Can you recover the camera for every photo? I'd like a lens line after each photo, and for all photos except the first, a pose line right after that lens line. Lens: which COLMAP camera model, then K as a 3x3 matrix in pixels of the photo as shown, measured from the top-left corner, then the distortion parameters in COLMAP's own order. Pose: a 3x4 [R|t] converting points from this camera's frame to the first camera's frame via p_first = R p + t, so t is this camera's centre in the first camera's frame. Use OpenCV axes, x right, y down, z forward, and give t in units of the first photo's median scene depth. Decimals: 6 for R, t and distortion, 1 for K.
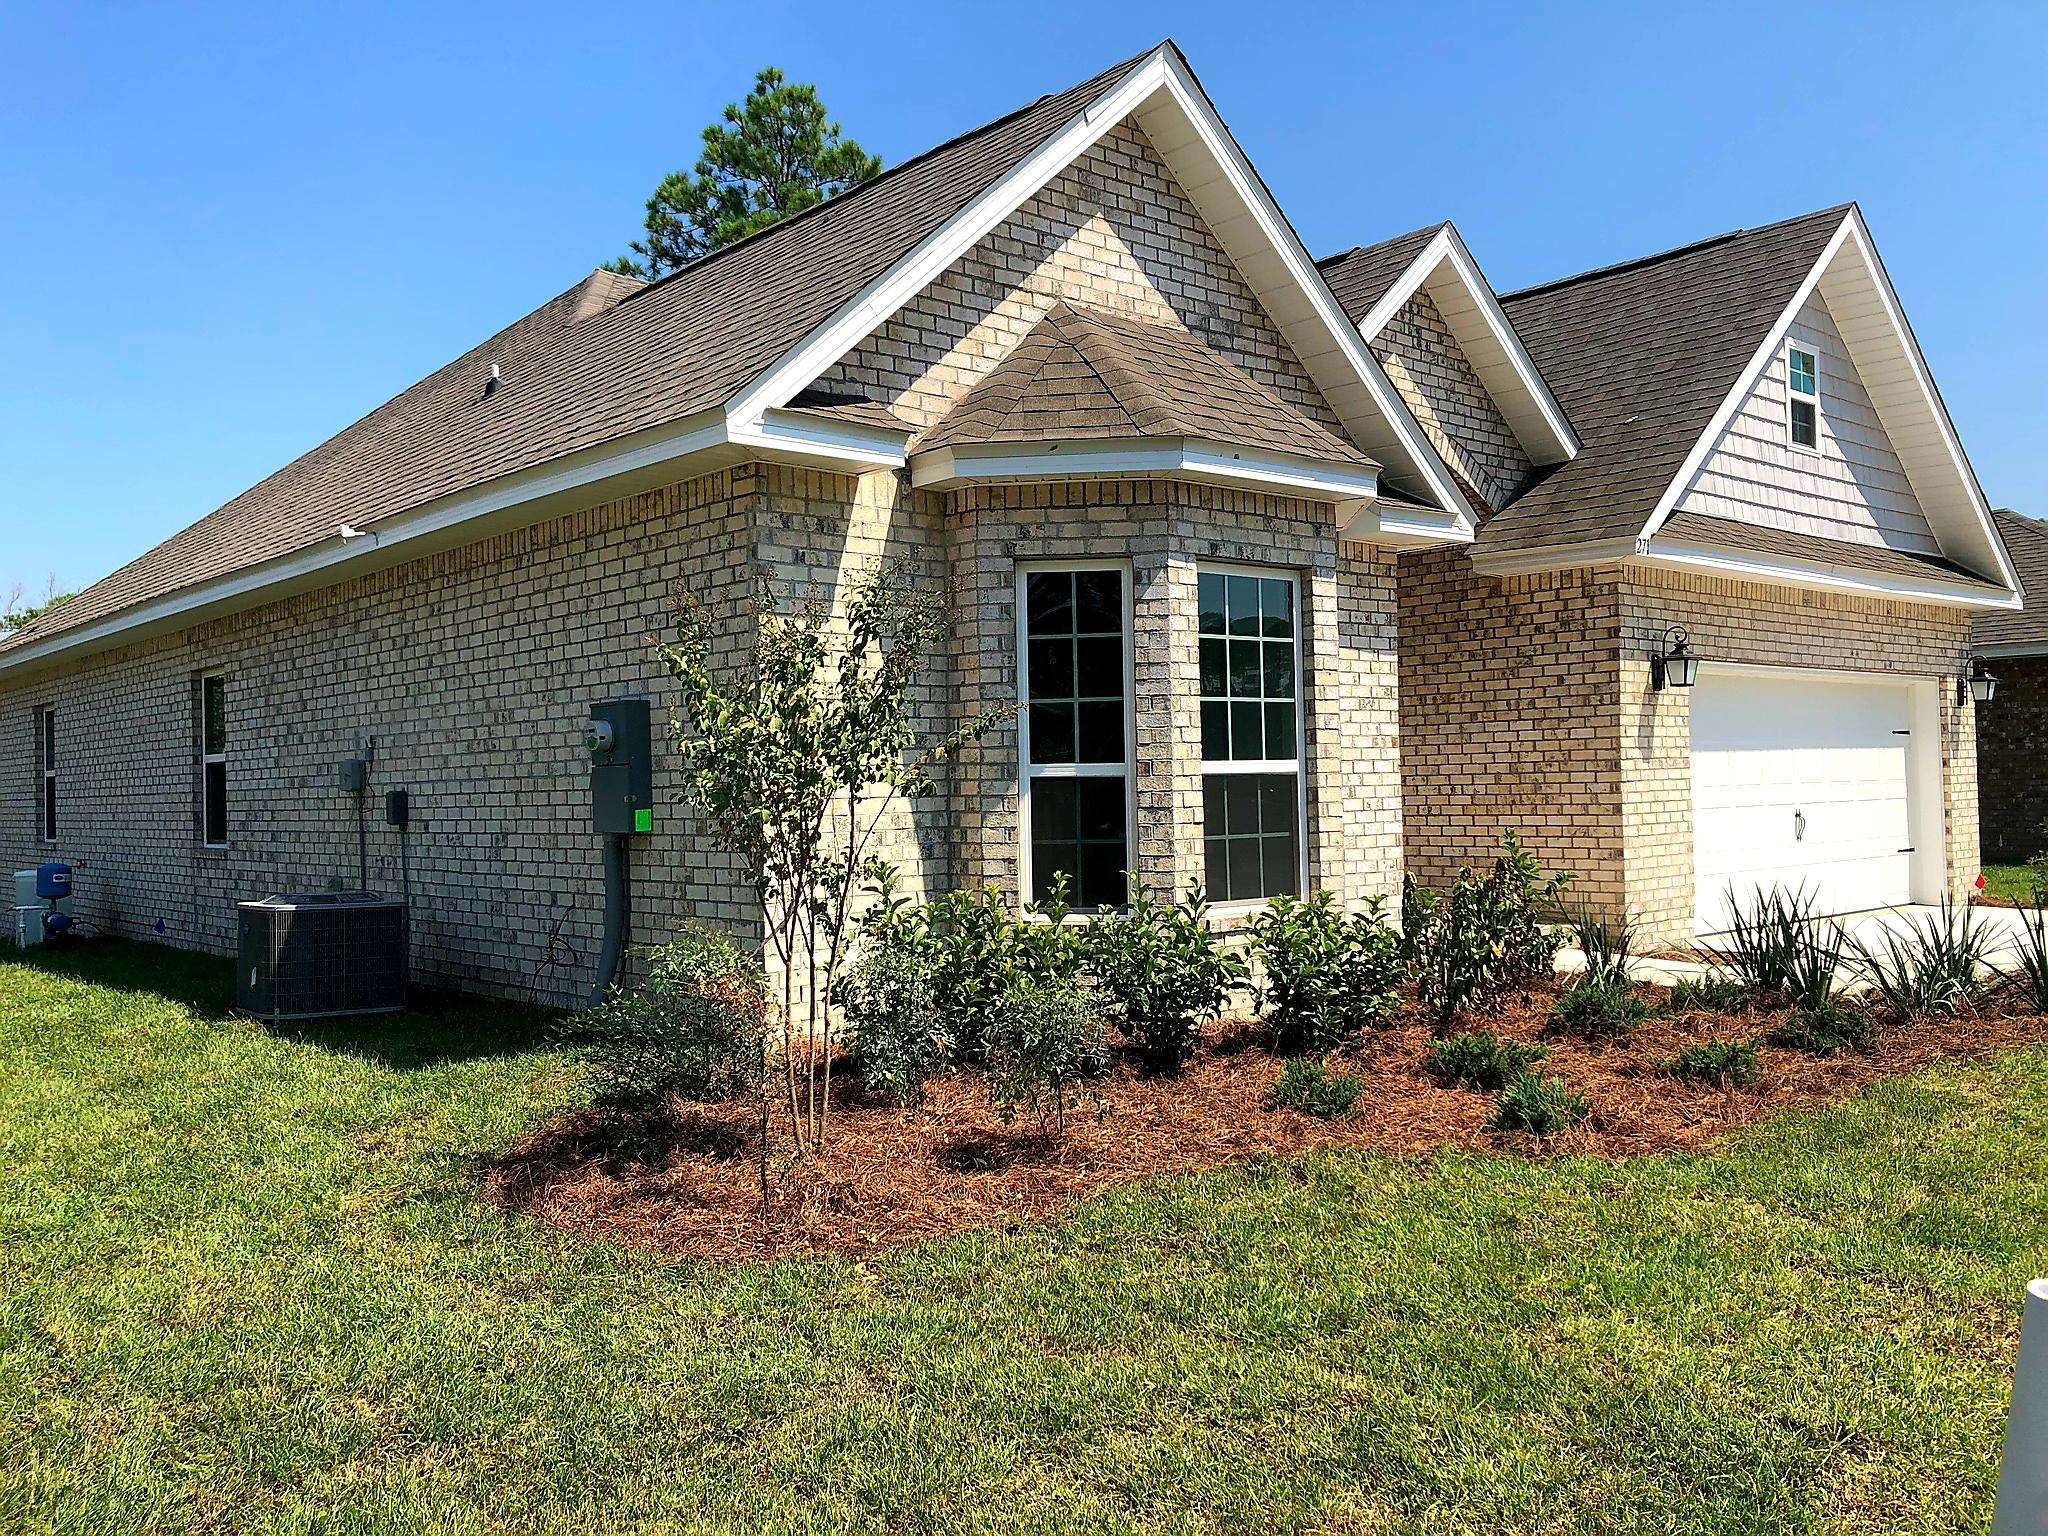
lens RADIAL K [[1805.8, 0, 1024.0], [0, 1805.8, 768.0], [0, 0, 1]] dist [0.173137, -0.869489]
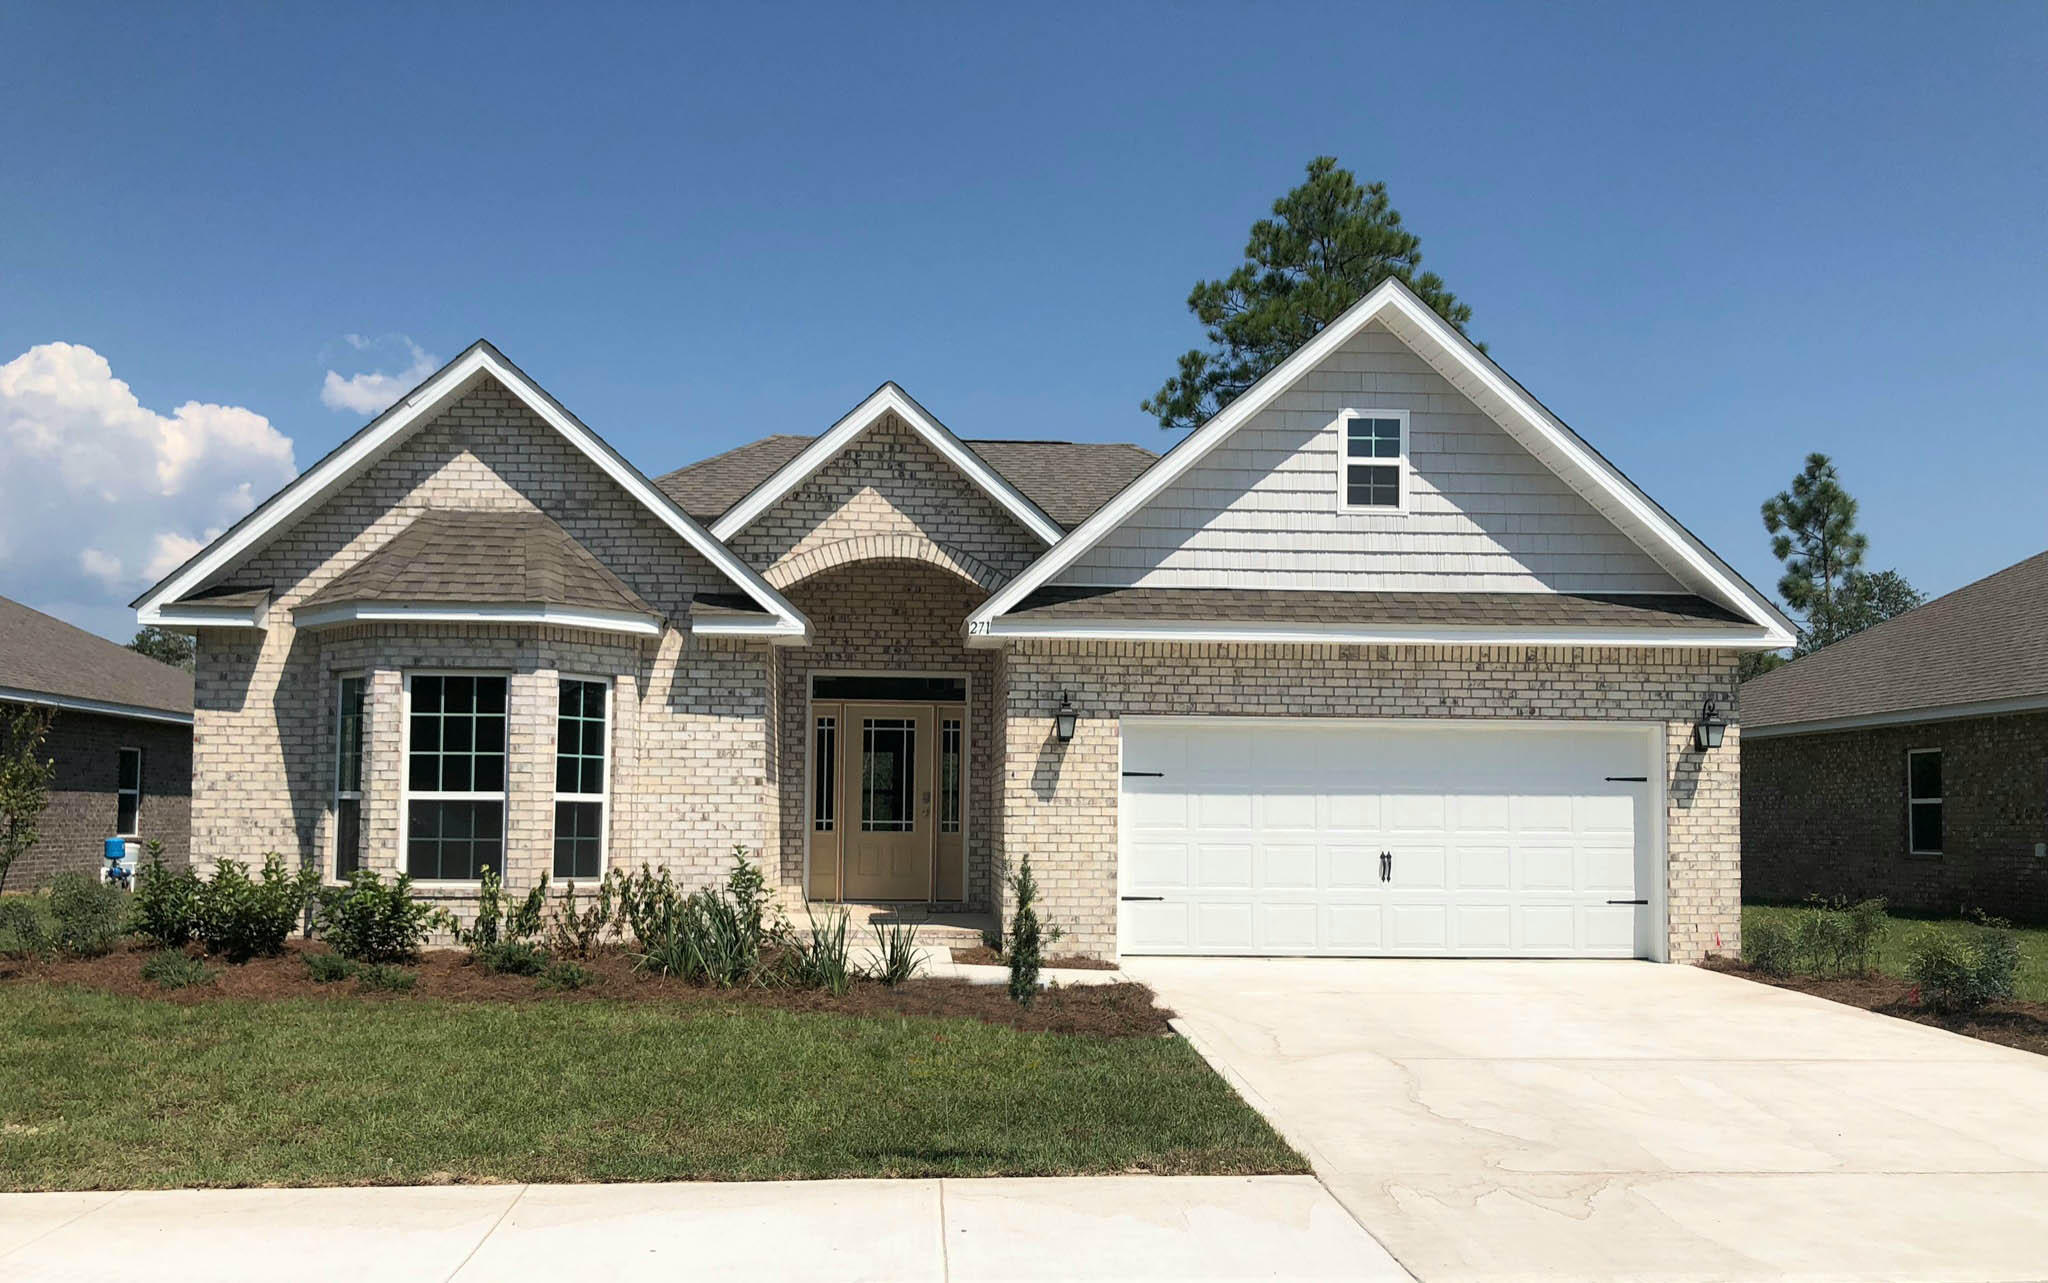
lens RADIAL K [[1939.7, 0, 1026.4], [0, 1939.7, 742.4], [0, 0, 1]] dist [0.003943, -0.327753]
pose [[0.791337, -0.001824, -0.611377, 1.486274], [-0.017741, 0.999506, -0.025944, -0.011405], [0.611122, 0.031377, 0.790914, -0.038961]]
